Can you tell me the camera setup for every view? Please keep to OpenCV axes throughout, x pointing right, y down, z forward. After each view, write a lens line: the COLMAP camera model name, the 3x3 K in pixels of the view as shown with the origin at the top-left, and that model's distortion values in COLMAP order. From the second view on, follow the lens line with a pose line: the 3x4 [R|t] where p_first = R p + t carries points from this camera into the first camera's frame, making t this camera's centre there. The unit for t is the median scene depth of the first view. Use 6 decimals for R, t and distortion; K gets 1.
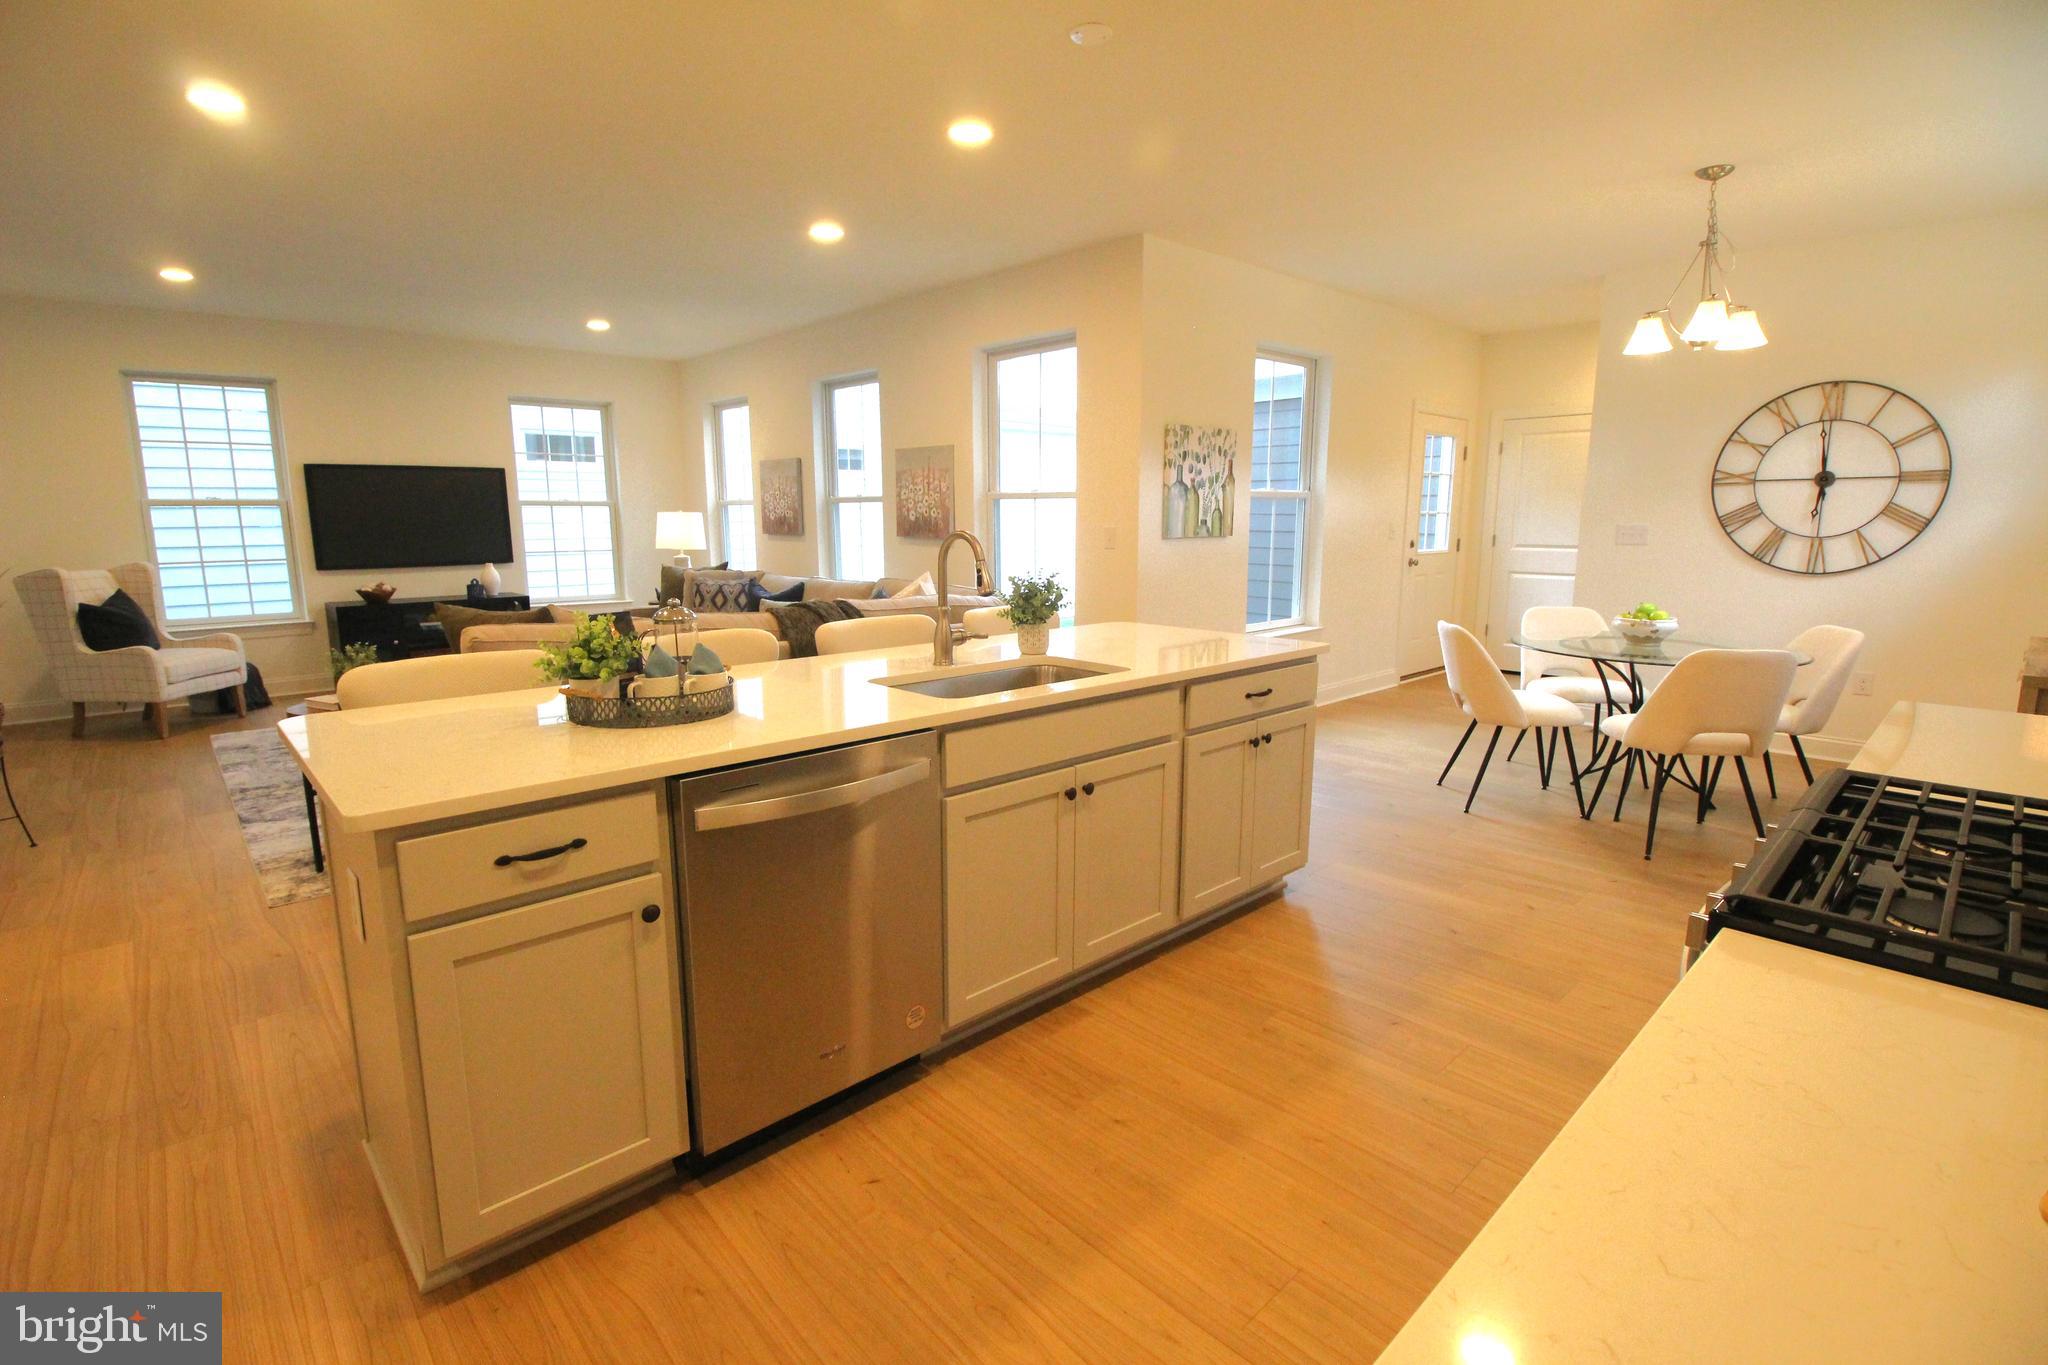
lens RADIAL K [[951.7, 0, 1017.9], [0, 951.7, 671.2], [0, 0, 1]] dist [-0.003322, -0.008408]
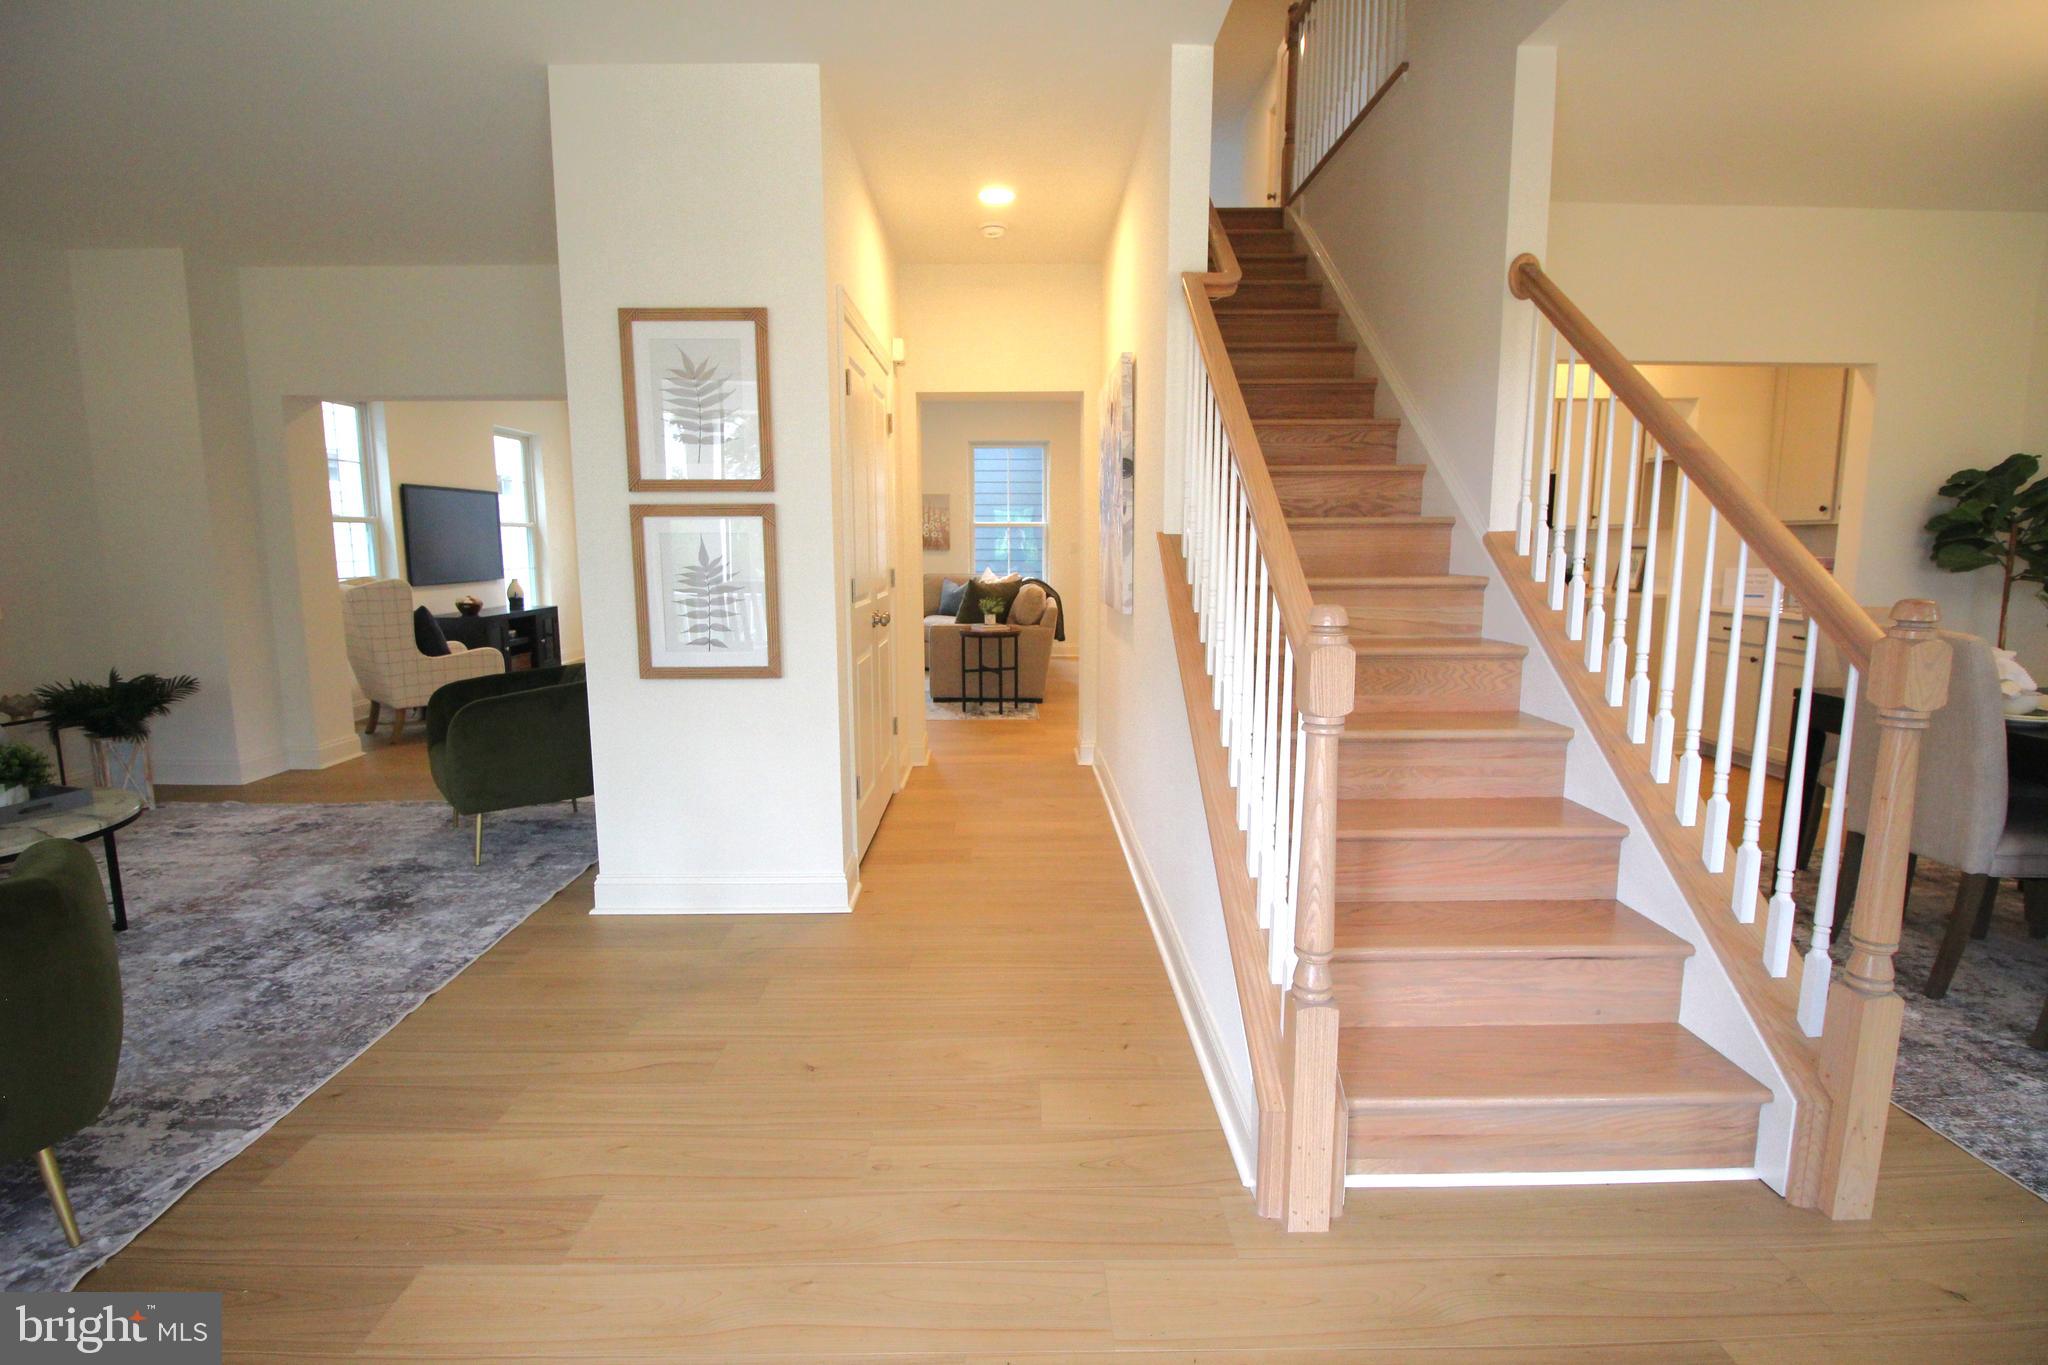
lens RADIAL K [[951.7, 0, 1017.9], [0, 951.7, 671.2], [0, 0, 1]] dist [-0.003322, -0.008408]
pose [[0.673838, -0.099427, 0.732159, -1.175306], [0.122654, 0.992209, 0.021858, 0.048087], [-0.728627, 0.075074, 0.680783, -0.199260]]
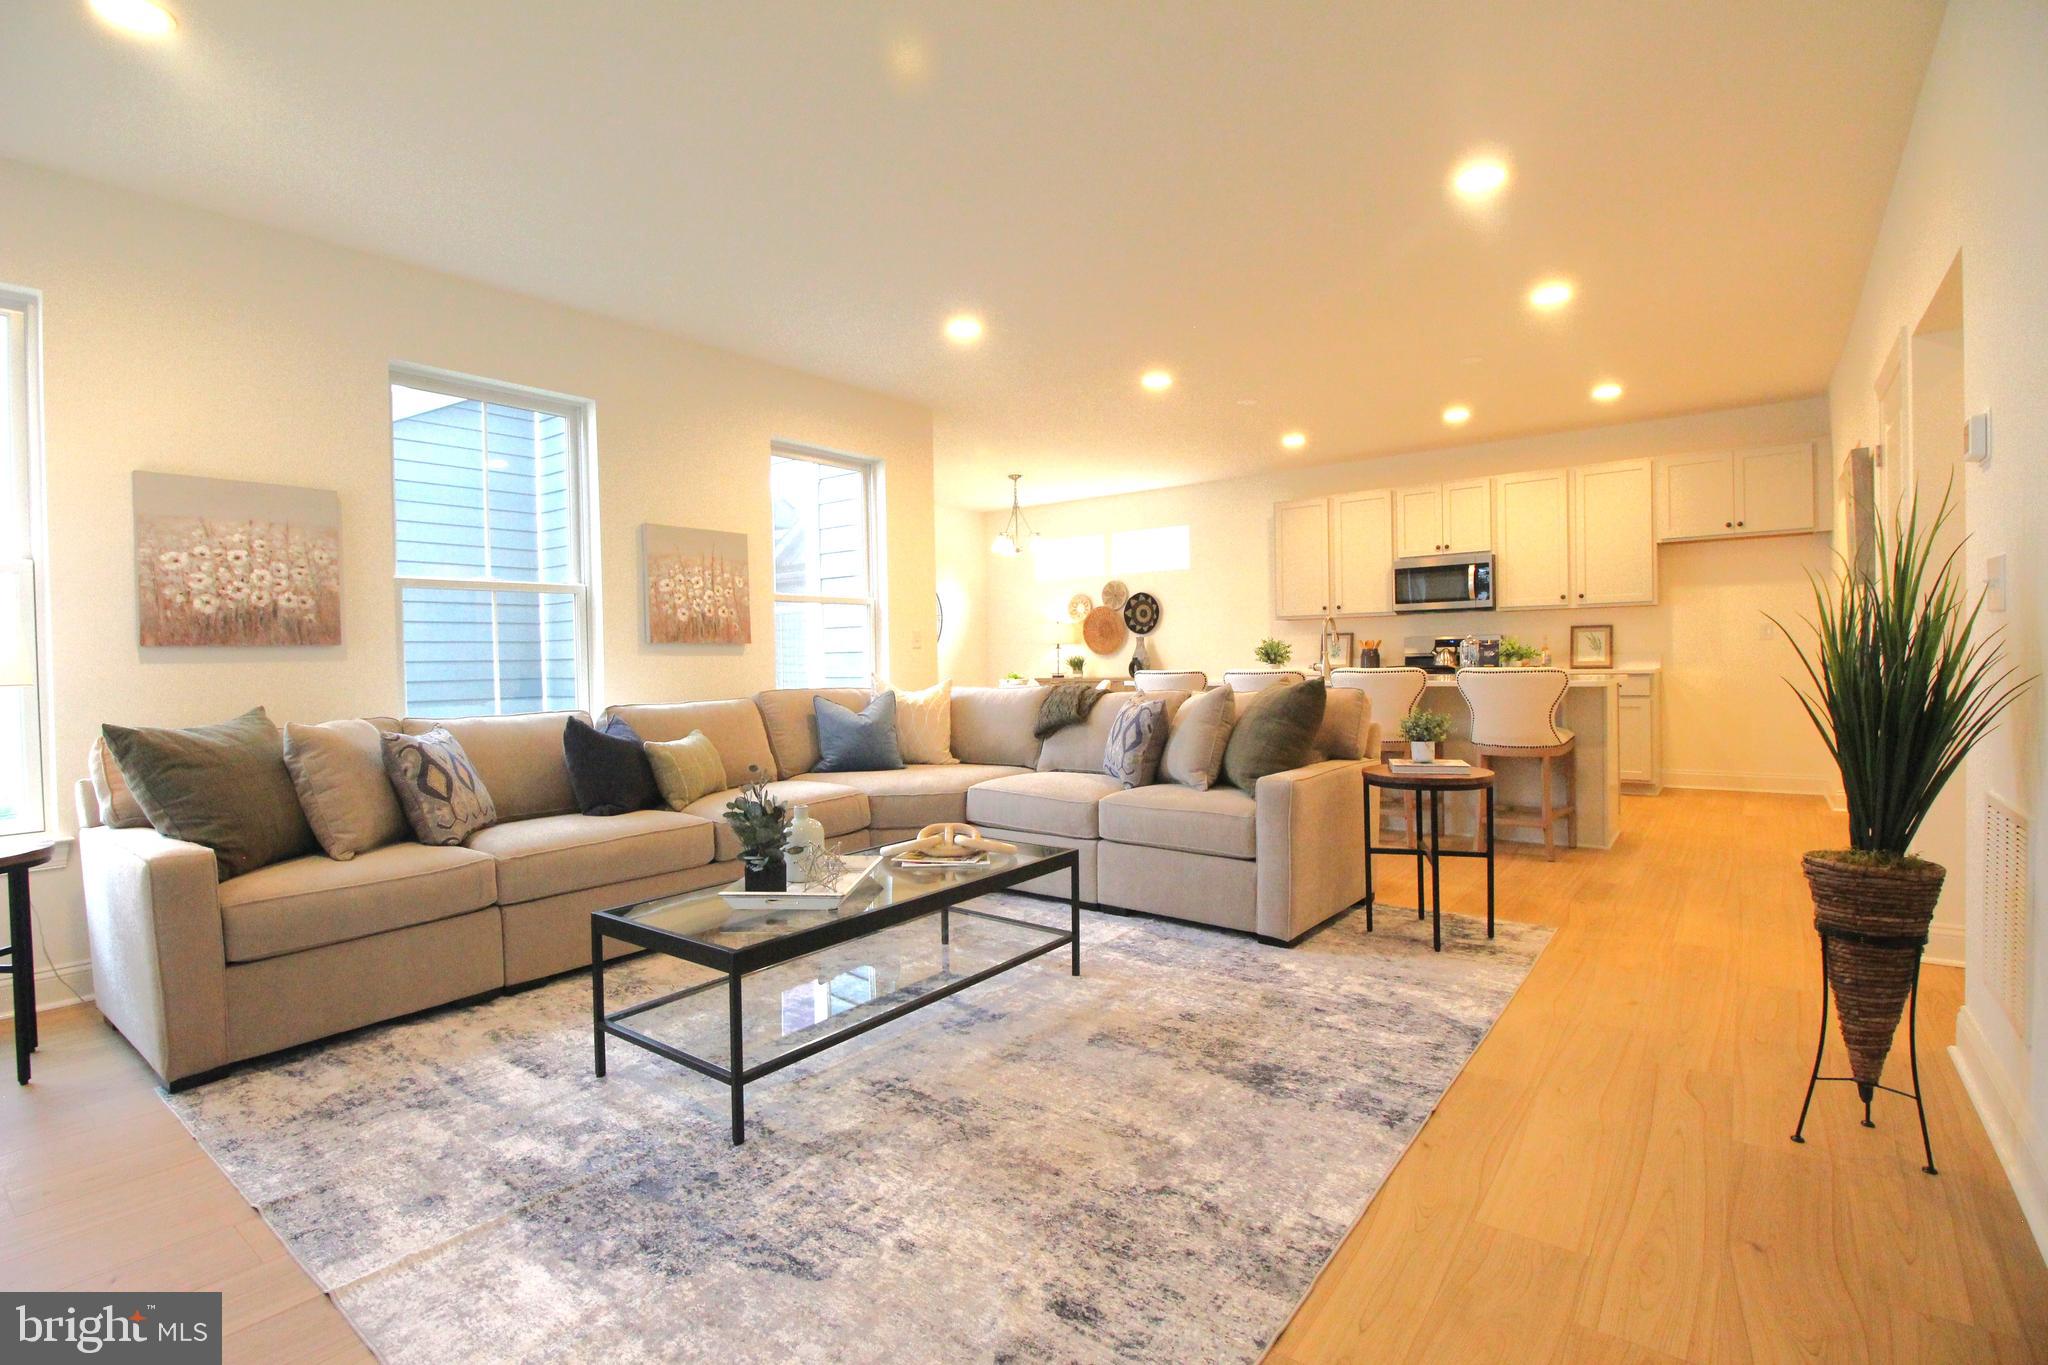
lens RADIAL K [[951.7, 0, 1017.9], [0, 951.7, 671.2], [0, 0, 1]] dist [-0.003322, -0.008408]
pose [[-0.163250, -0.008506, 0.986548, -0.887278], [0.183517, 0.982249, 0.038836, -0.099807], [-0.969366, 0.187388, -0.158791, 0.864736]]
